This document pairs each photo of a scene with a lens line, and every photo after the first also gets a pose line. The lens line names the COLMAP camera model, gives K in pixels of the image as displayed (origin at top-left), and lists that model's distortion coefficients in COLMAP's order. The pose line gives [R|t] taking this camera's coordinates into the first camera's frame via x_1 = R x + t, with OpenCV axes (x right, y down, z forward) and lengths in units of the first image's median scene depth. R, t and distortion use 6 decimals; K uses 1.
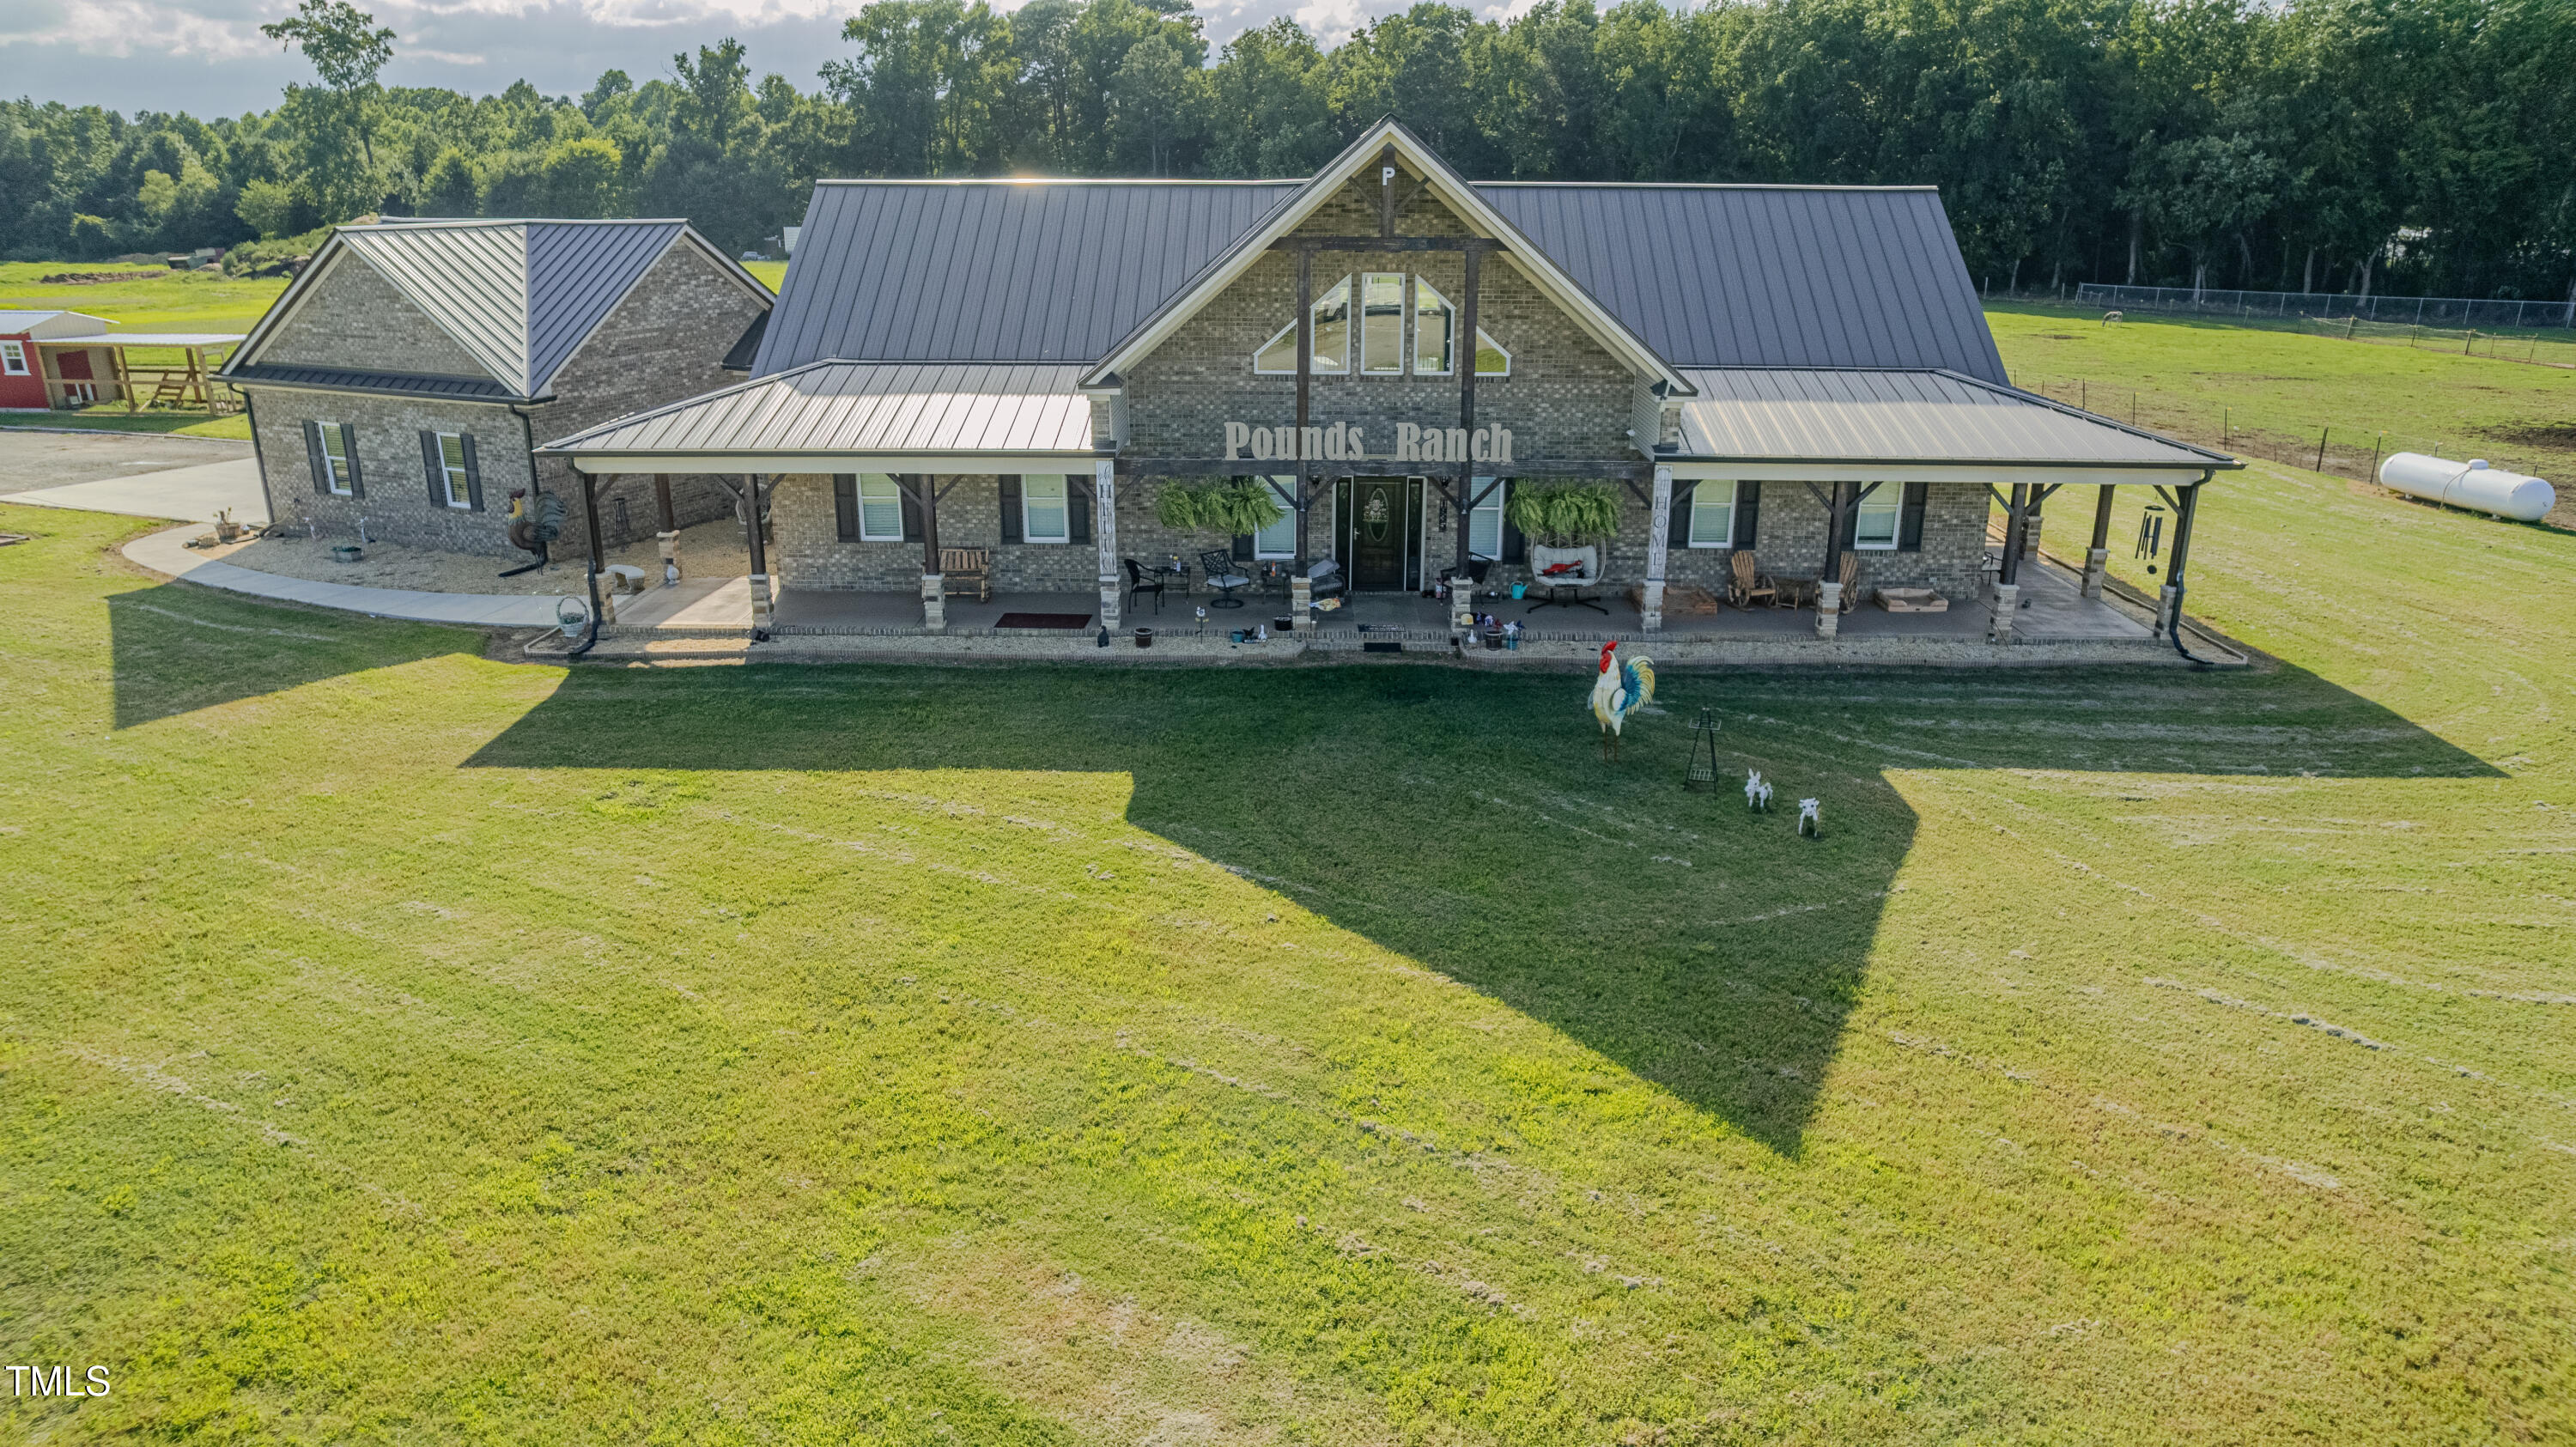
lens RADIAL K [[1599.4, 0, 1288.0], [0, 1599.4, 723.5], [0, 0, 1]] dist [-0.071230, 0.060832]
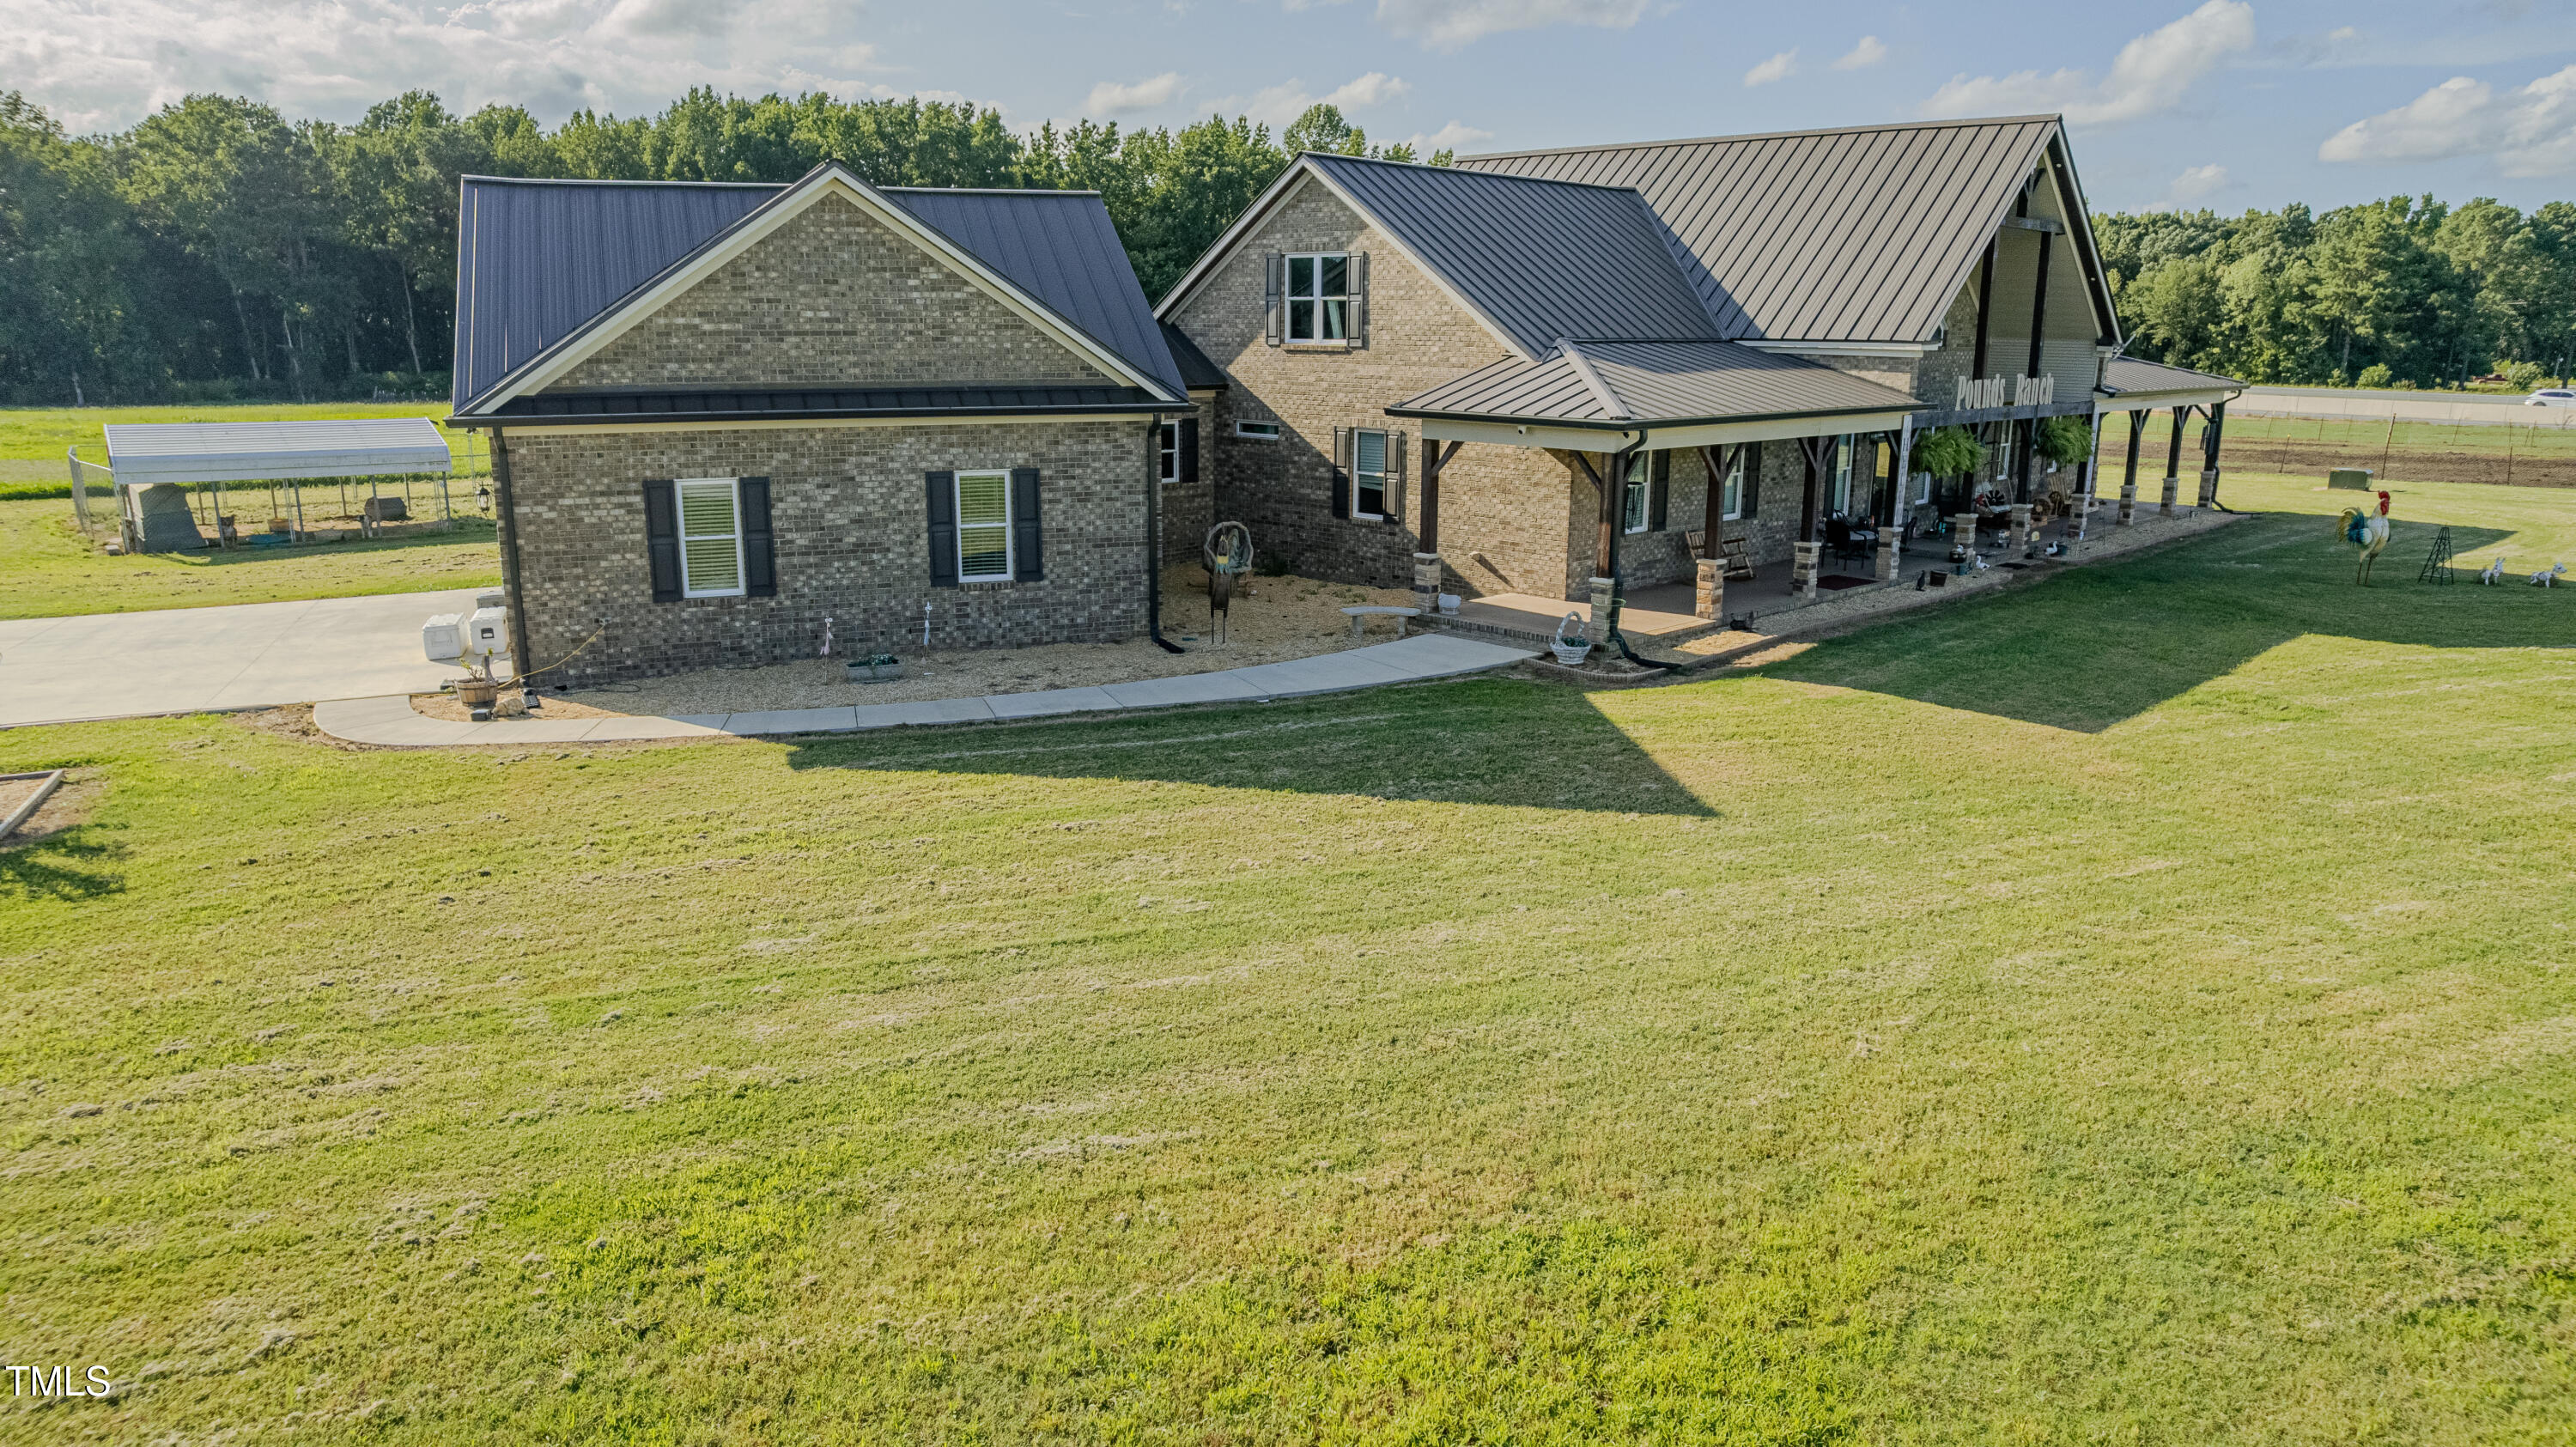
lens RADIAL K [[1599.4, 0, 1288.0], [0, 1599.4, 723.5], [0, 0, 1]] dist [-0.071230, 0.060832]
pose [[0.694590, -0.176618, 0.697389, -0.942049], [0.226951, 0.973689, 0.020552, -0.064034], [-0.682670, 0.143997, 0.716398, 0.440533]]
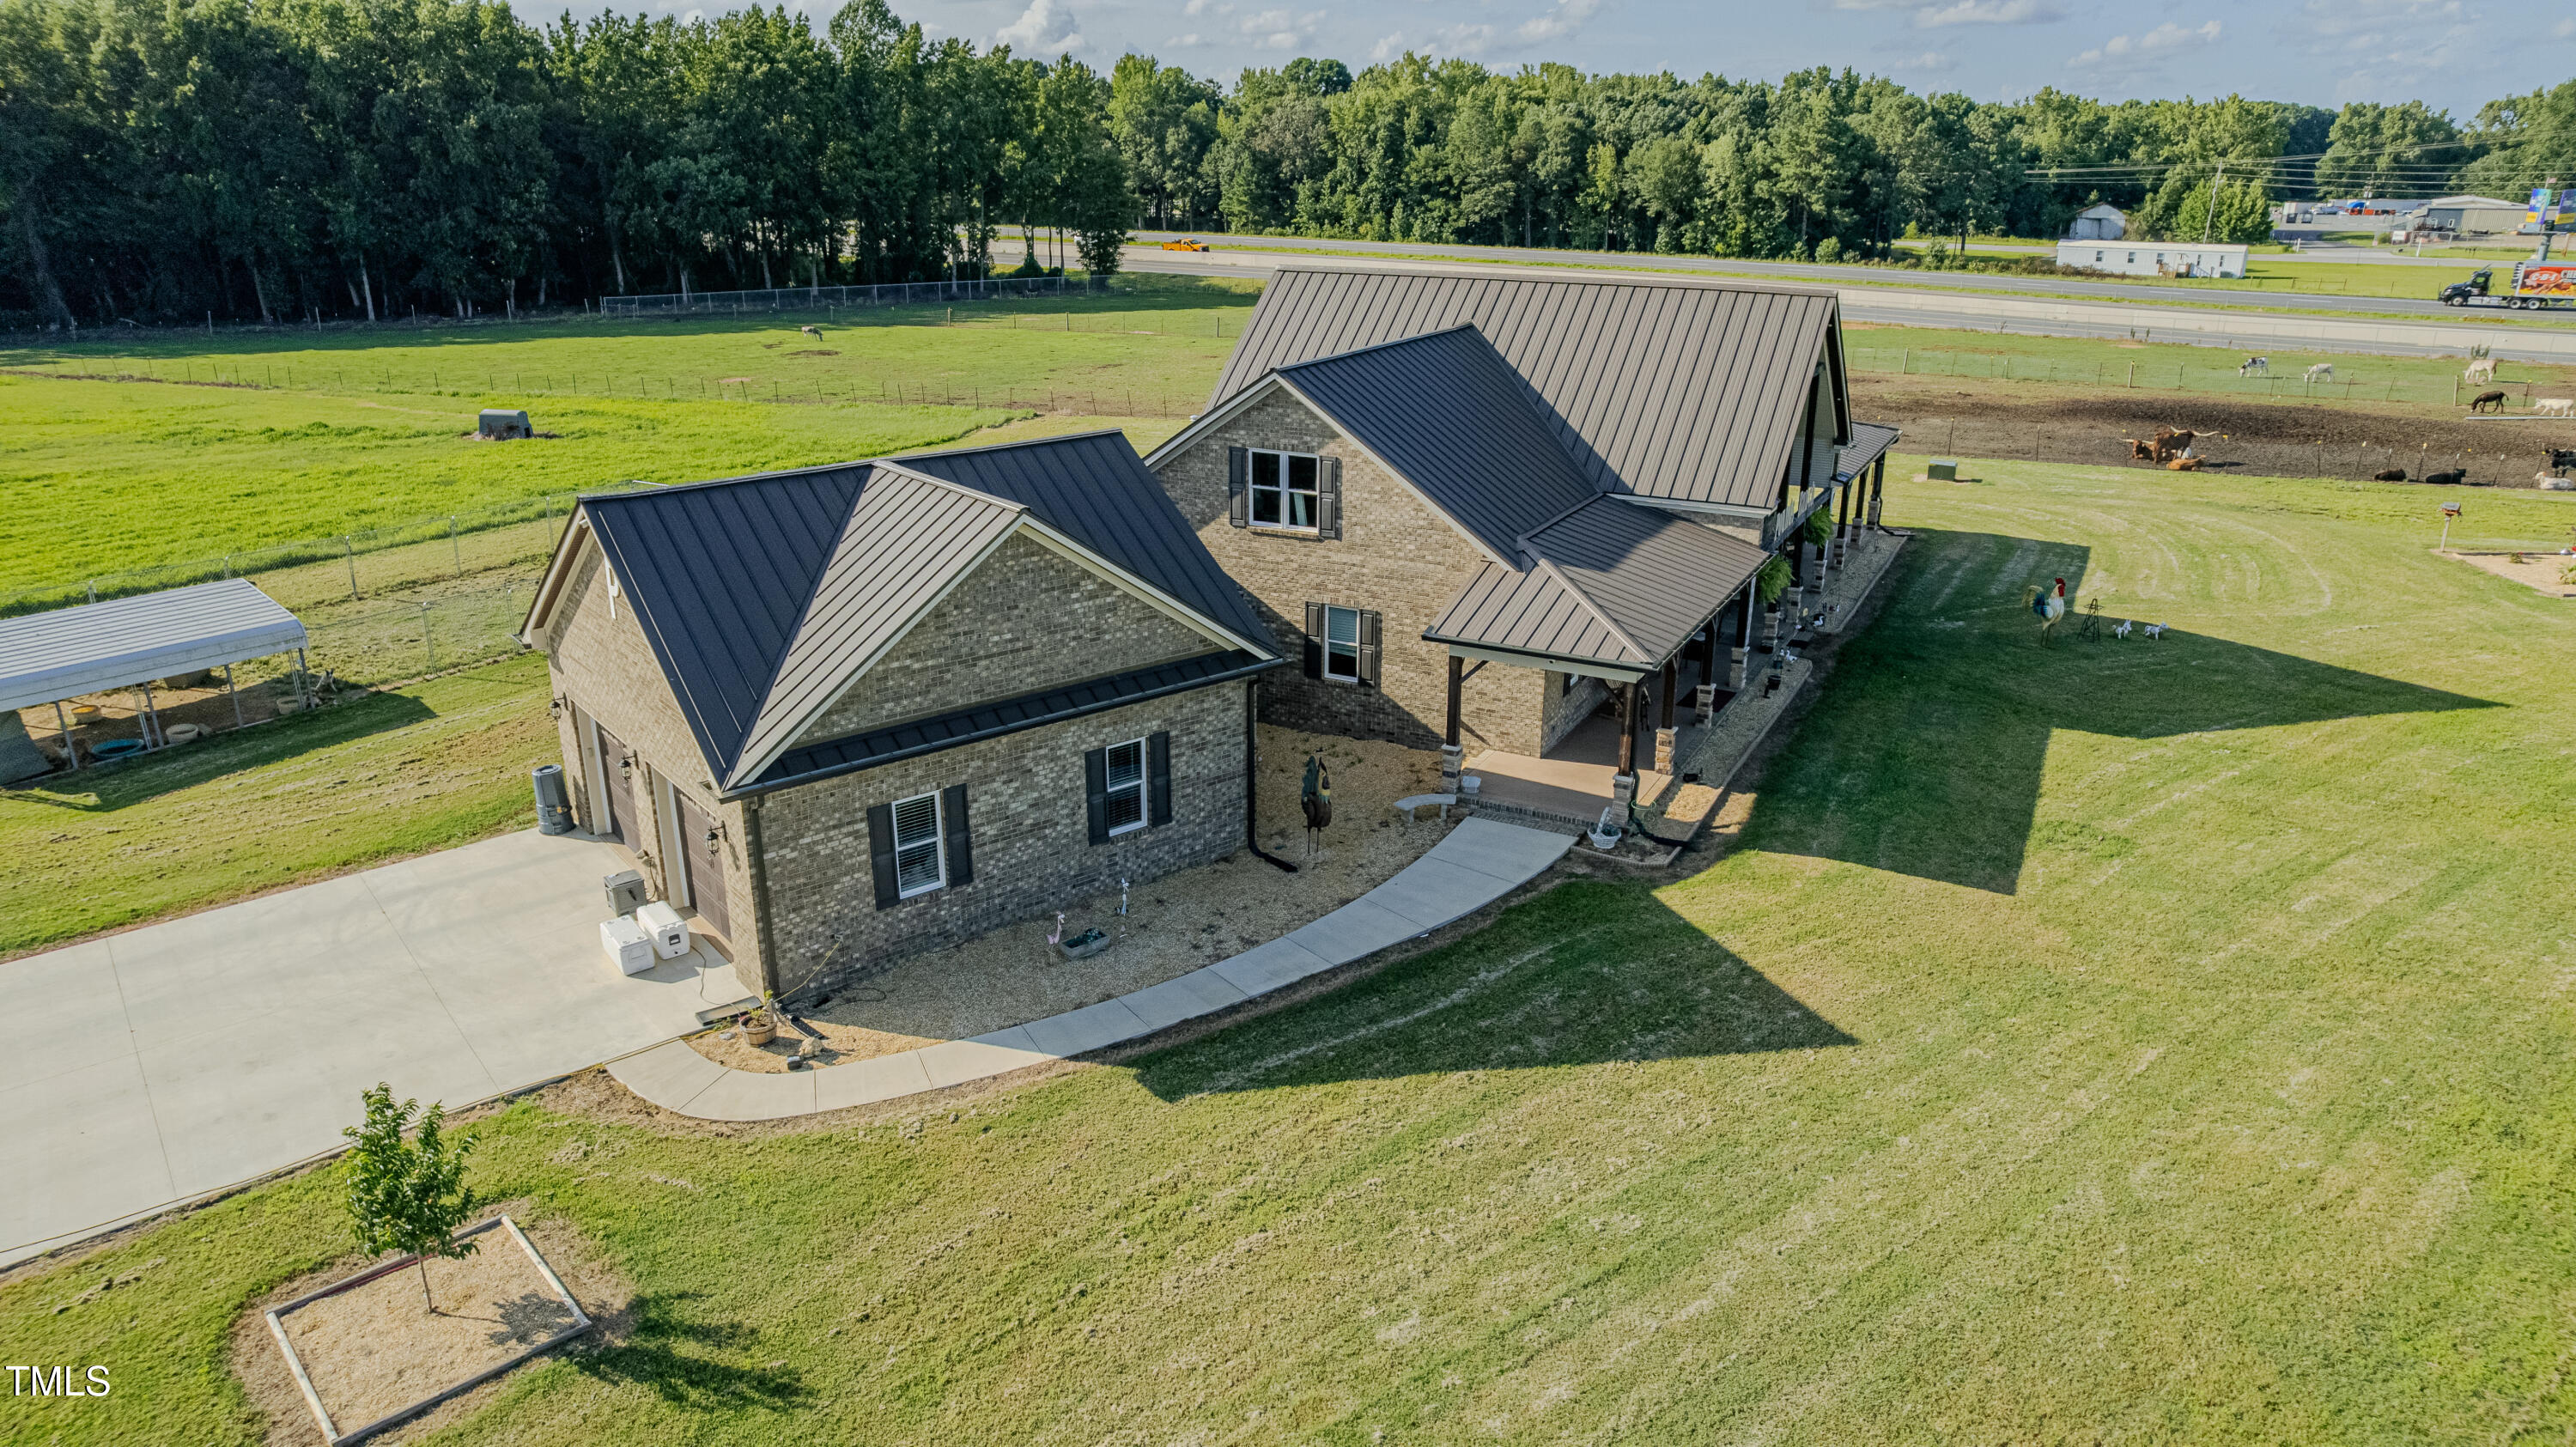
lens RADIAL K [[1585.5, 0, 1288.0], [0, 1585.5, 723.5], [0, 0, 1]] dist [-0.048257, -0.000504]
pose [[0.452502, -0.299725, 0.839885, -1.149588], [0.286423, 0.940772, 0.181413, -0.311893], [-0.844514, 0.158472, 0.511550, 0.540104]]
